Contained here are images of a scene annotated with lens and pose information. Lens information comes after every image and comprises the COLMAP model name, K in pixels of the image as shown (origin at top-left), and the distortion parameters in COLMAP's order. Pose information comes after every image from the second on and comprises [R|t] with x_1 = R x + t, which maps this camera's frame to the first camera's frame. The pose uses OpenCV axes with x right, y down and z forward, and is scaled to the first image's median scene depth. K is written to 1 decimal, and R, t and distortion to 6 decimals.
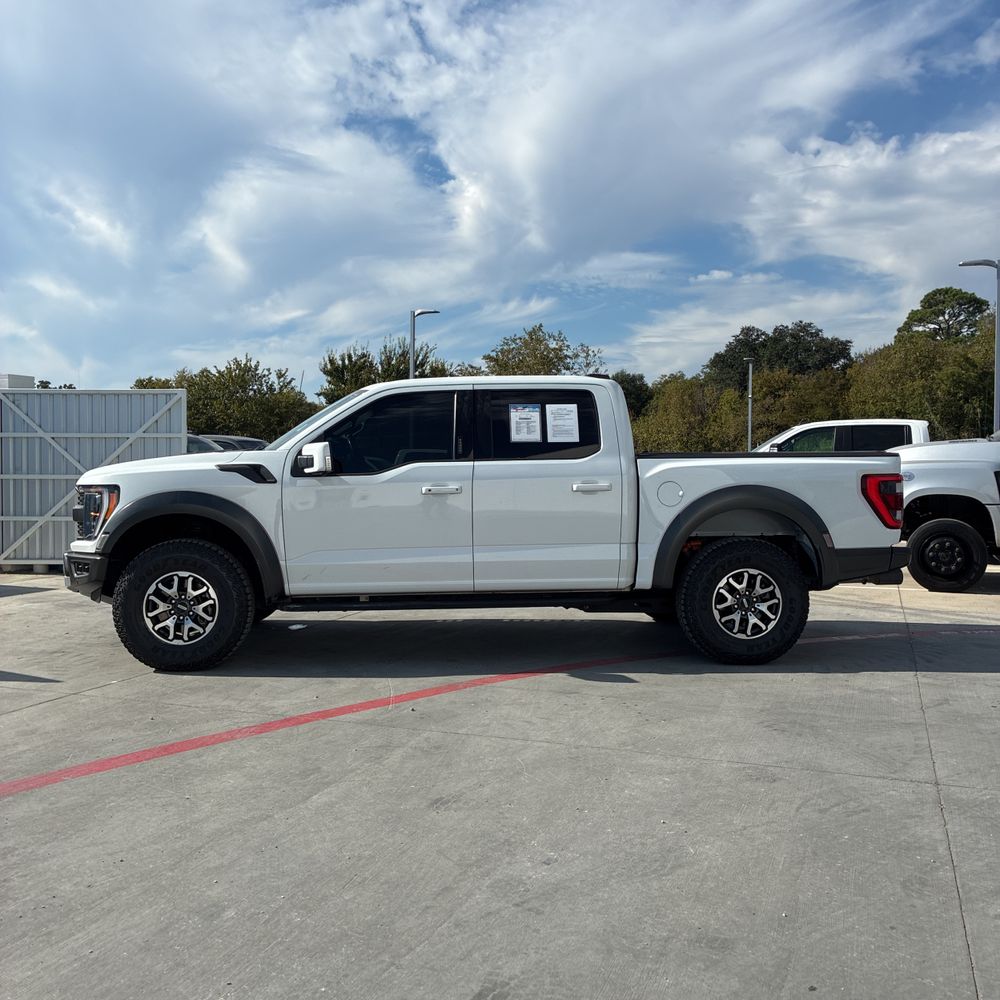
lens RADIAL K [[1016.4, 0, 491.8], [0, 1016.4, 485.8], [0, 0, 1]] dist [0.016645, 0.000000]
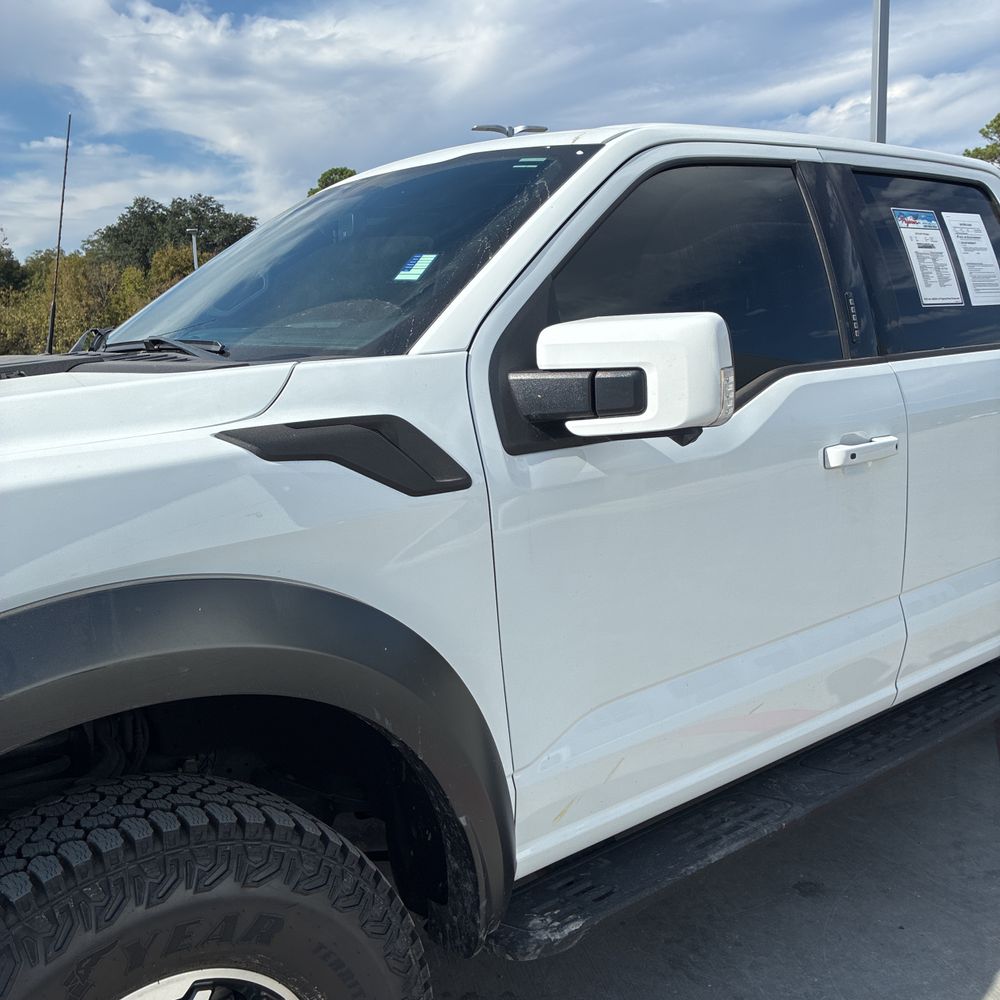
lens RADIAL K [[1016.4, 0, 505.9], [0, 1016.4, 497.9], [0, 0, 1]] dist [0.016645, 0.000000]
pose [[0.822127, -0.117092, 0.557132, -0.325598], [0.047054, 0.989248, 0.138474, -0.032007], [-0.567356, -0.087628, 0.818797, 0.752936]]
